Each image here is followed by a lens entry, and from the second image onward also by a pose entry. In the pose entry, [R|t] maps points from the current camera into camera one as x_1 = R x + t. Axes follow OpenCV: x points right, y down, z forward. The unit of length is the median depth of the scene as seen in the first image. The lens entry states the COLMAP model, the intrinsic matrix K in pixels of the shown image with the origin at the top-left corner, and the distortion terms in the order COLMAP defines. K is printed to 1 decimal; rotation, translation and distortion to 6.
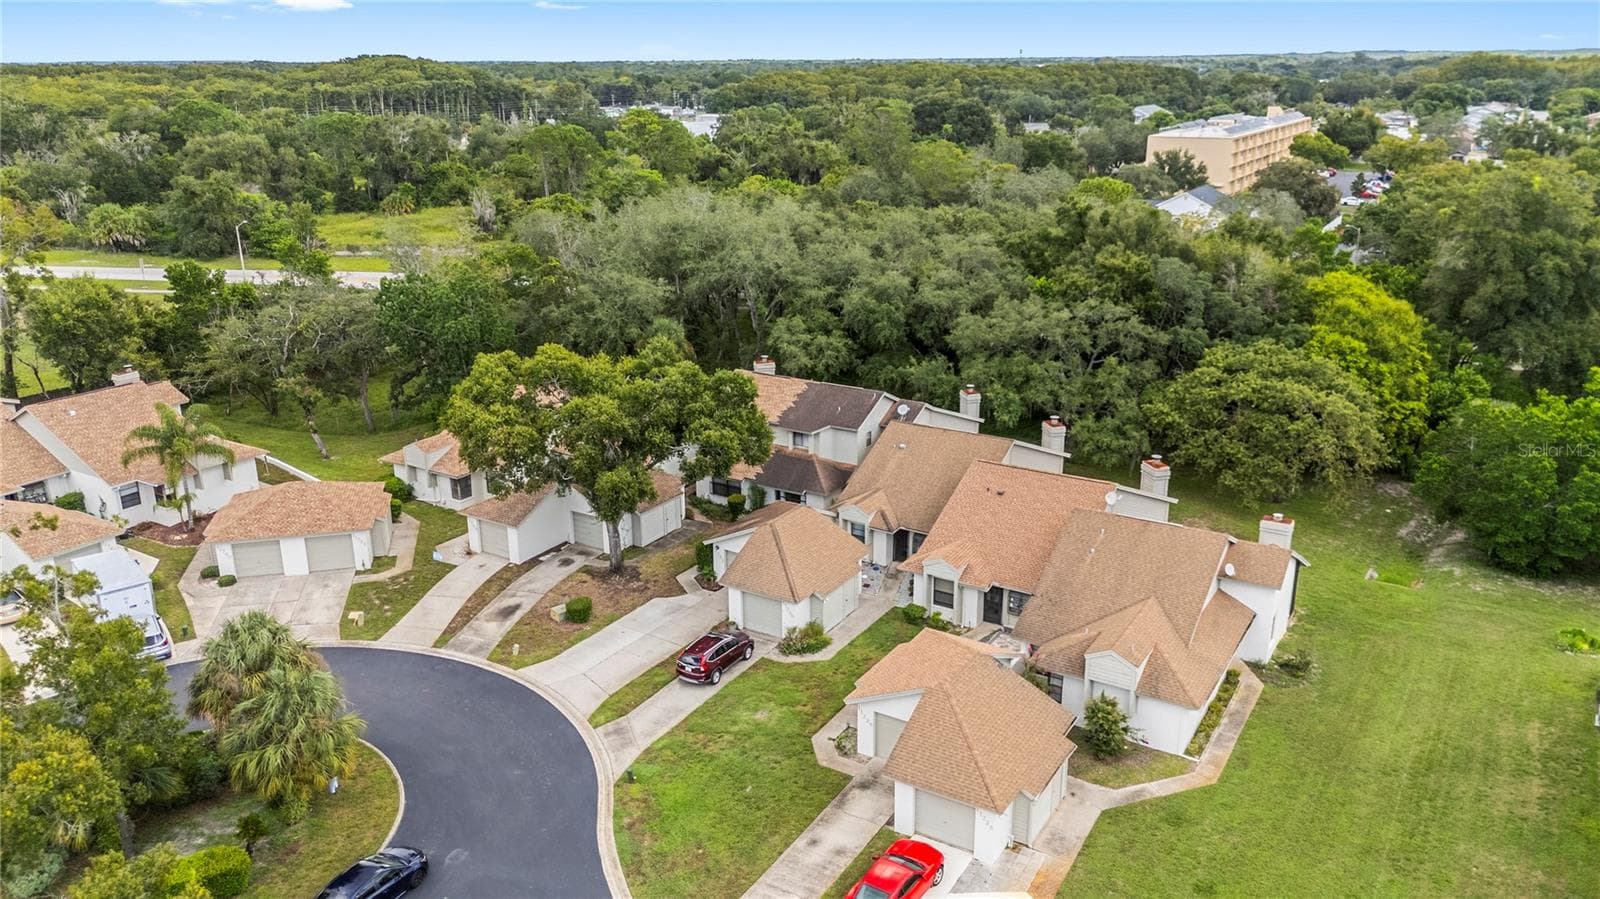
lens RADIAL K [[1181.5, 0, 800.0], [0, 1181.5, 449.5], [0, 0, 1]] dist [0.066983, -0.069652]
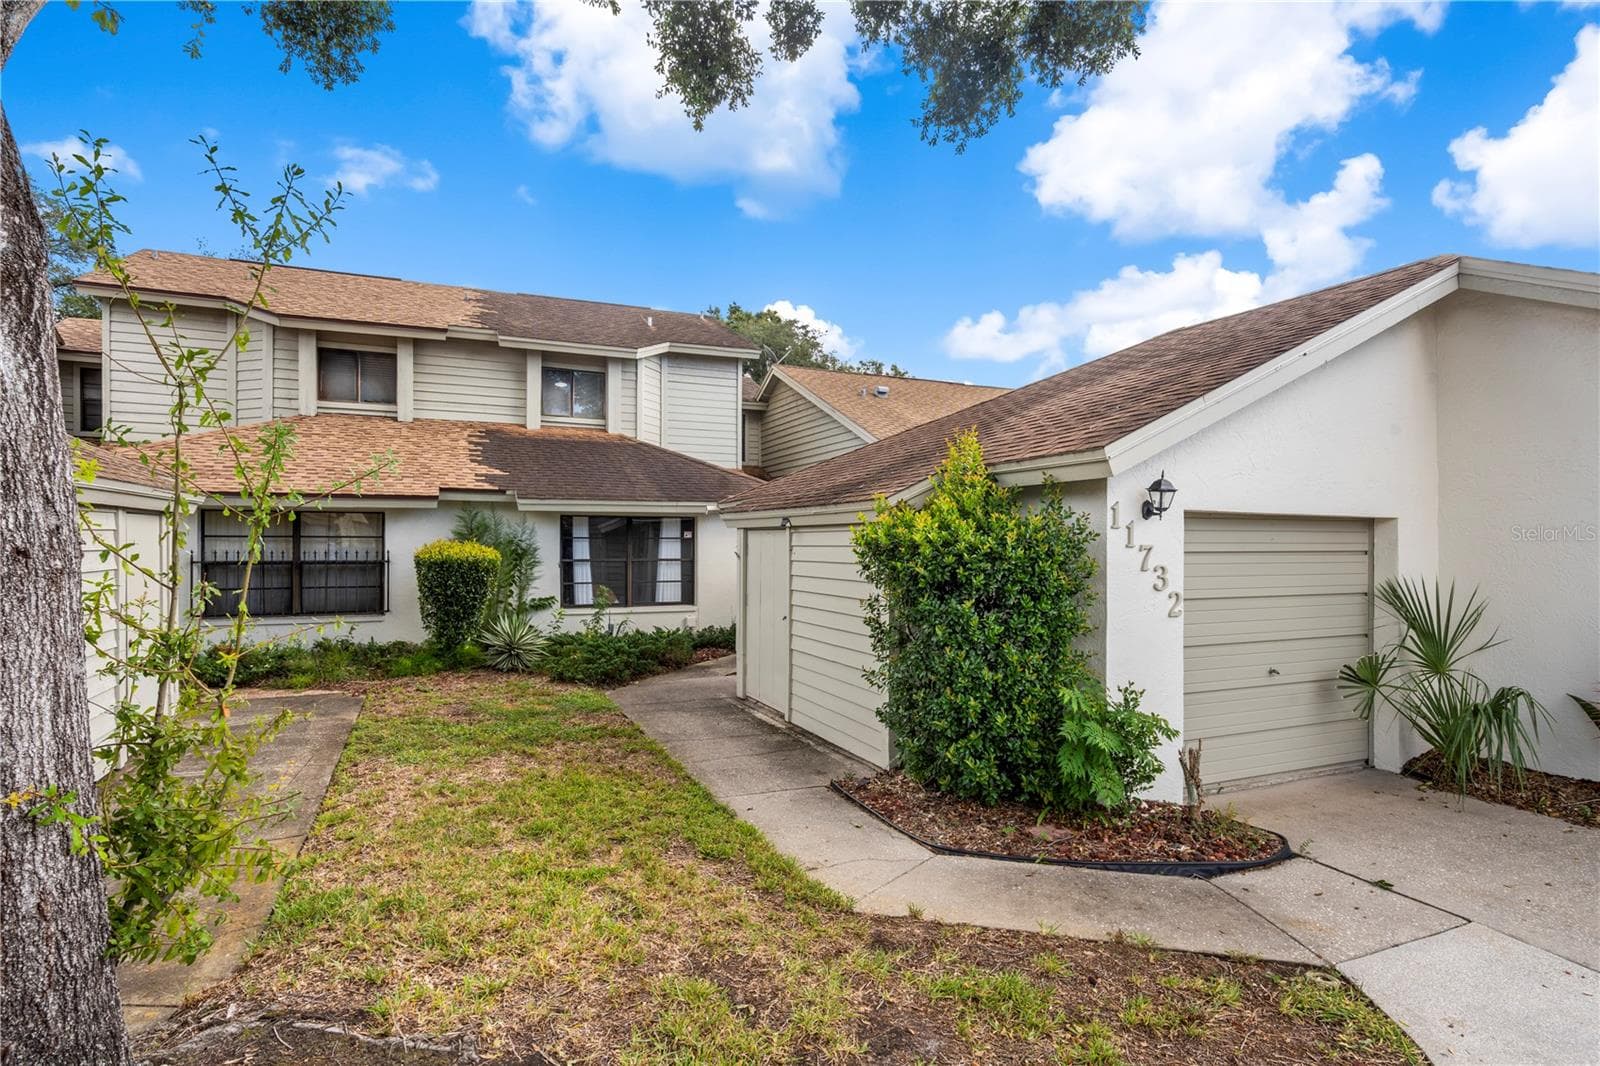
lens RADIAL K [[829.5, 0, 802.3], [0, 829.5, 543.7], [0, 0, 1]] dist [-0.000880, 0.000754]
pose [[0.560067, 0.004935, 0.828433, -0.155493], [0.251003, 0.951969, -0.175364, 0.088511], [-0.789508, 0.306155, 0.531928, 0.931038]]
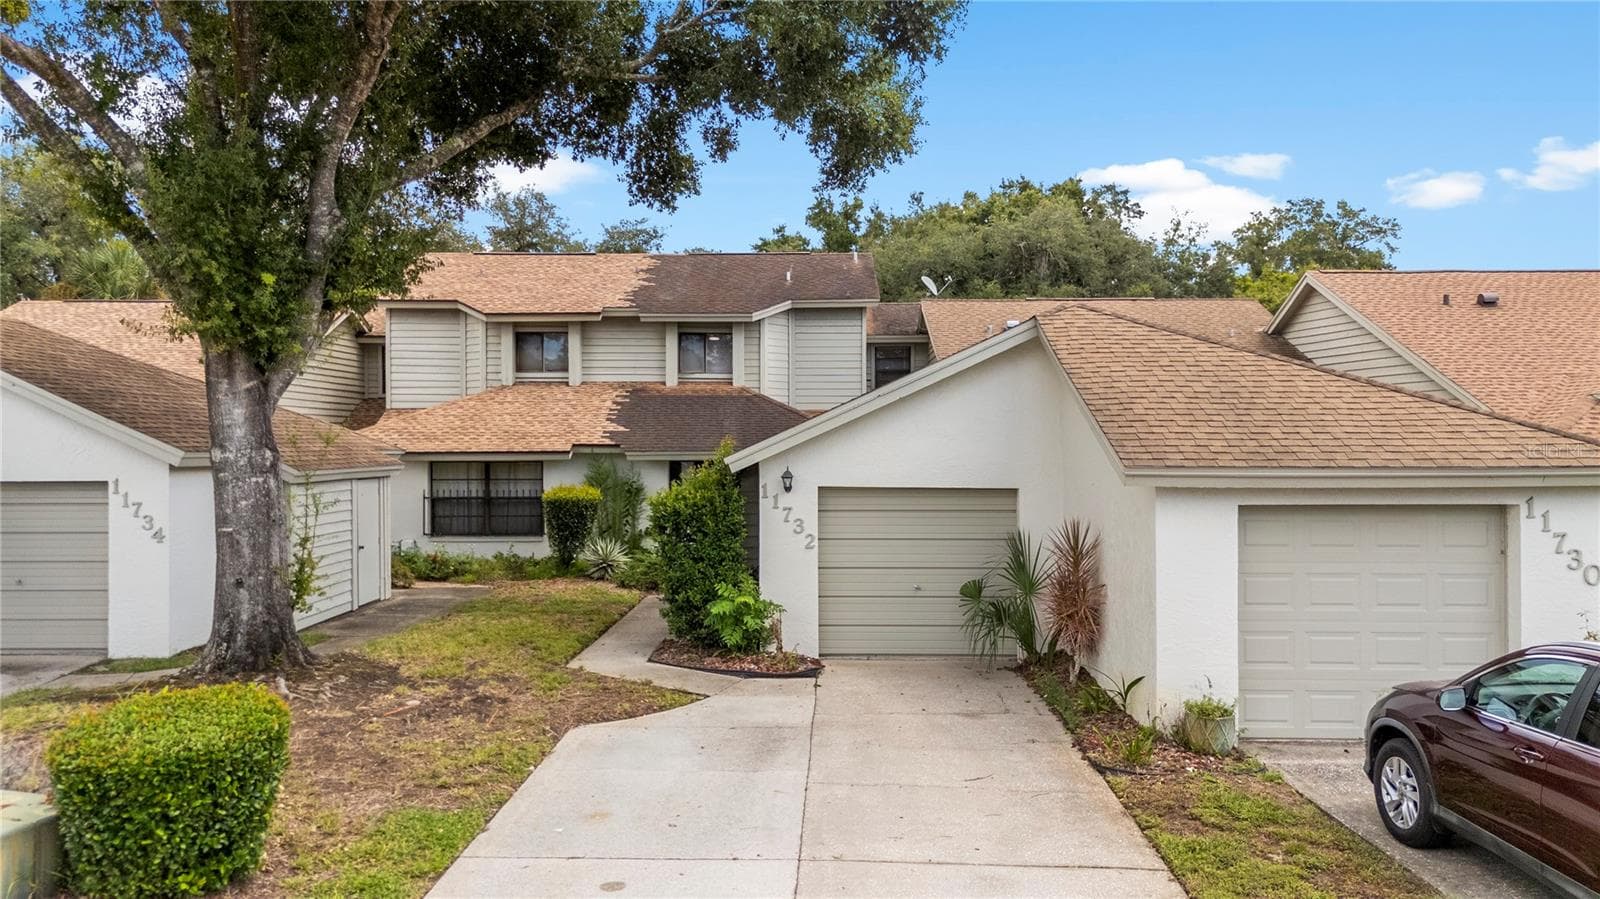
lens RADIAL K [[1181.5, 0, 800.0], [0, 1181.5, 449.5], [0, 0, 1]] dist [0.066983, -0.069652]
pose [[0.854555, 0.002303, 0.519356, -0.174208], [0.157918, 0.951490, -0.264060, 0.129287], [-0.494770, 0.307670, 0.812737, 0.770917]]
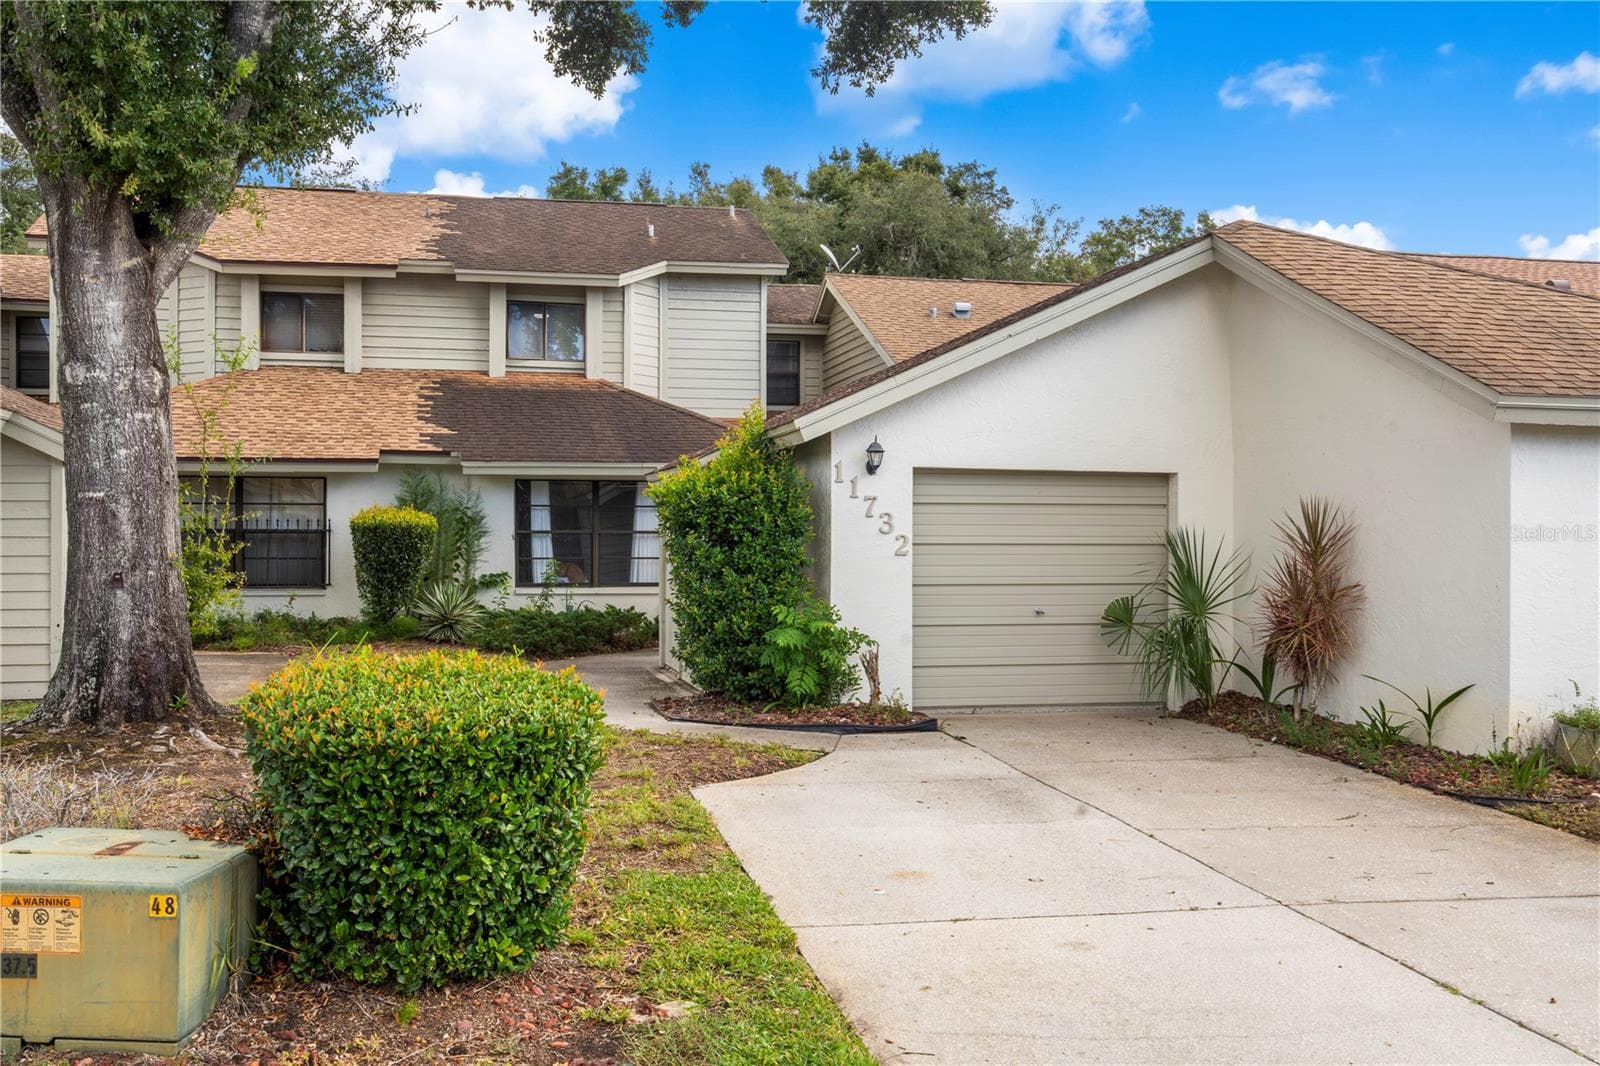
lens RADIAL K [[1584.3, 0, 805.7], [0, 1584.3, 541.2], [0, 0, 1]] dist [-0.006568, 0.009741]
pose [[0.714508, 0.004847, 0.699610, -0.210366], [0.210168, 0.952303, -0.221241, 0.130338], [-0.667313, 0.305114, 0.679410, 0.820435]]
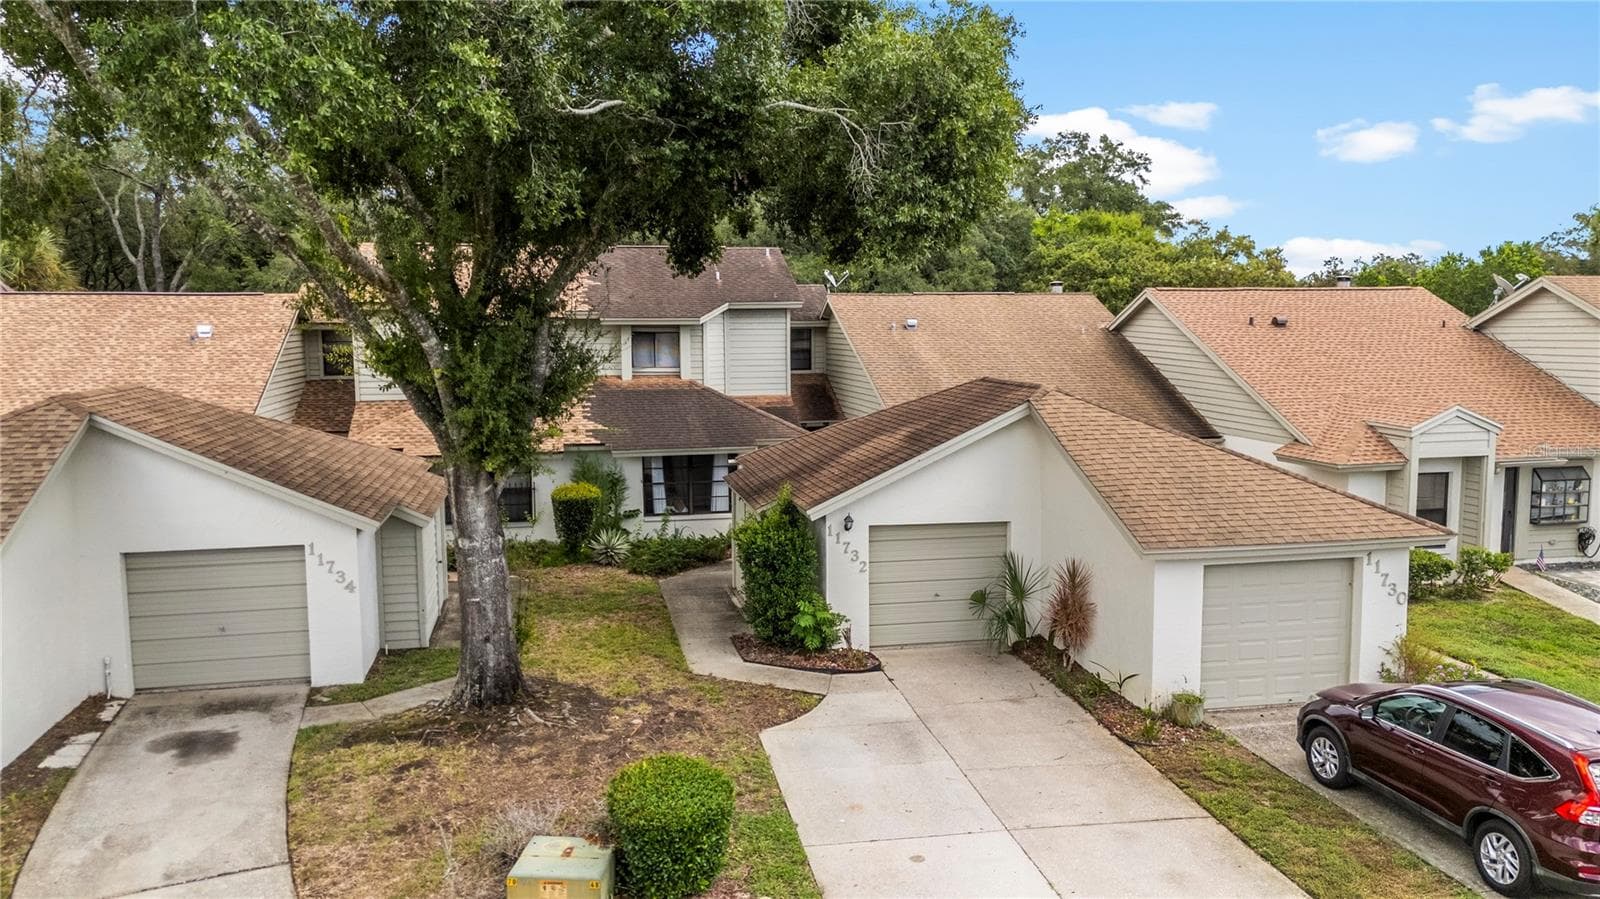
lens RADIAL K [[1181.5, 0, 800.0], [0, 1181.5, 449.5], [0, 0, 1]] dist [0.066983, -0.069652]
pose [[0.725851, -0.076116, 0.683627, -0.265939], [0.214931, 0.969192, -0.120294, 0.092759], [-0.653410, 0.234249, 0.719849, 0.746279]]
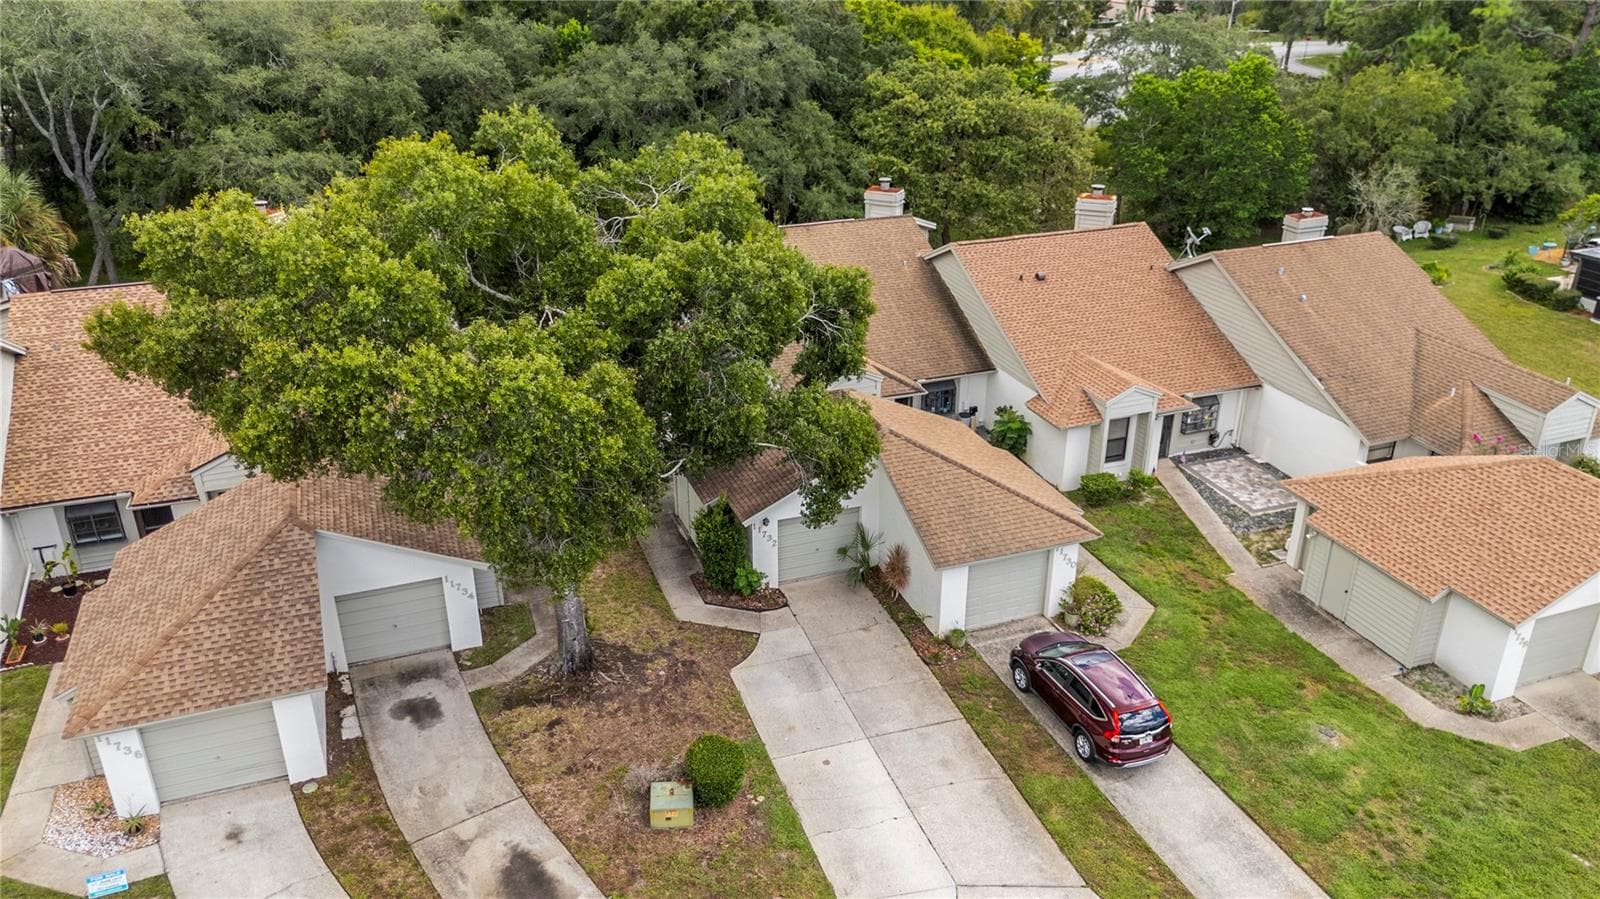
lens RADIAL K [[1181.5, 0, 800.0], [0, 1181.5, 449.5], [0, 0, 1]] dist [0.066983, -0.069652]
pose [[0.611071, -0.329564, 0.719708, -0.381141], [0.242725, 0.943422, 0.225919, -0.049450], [-0.753443, 0.036639, 0.656491, 0.631220]]
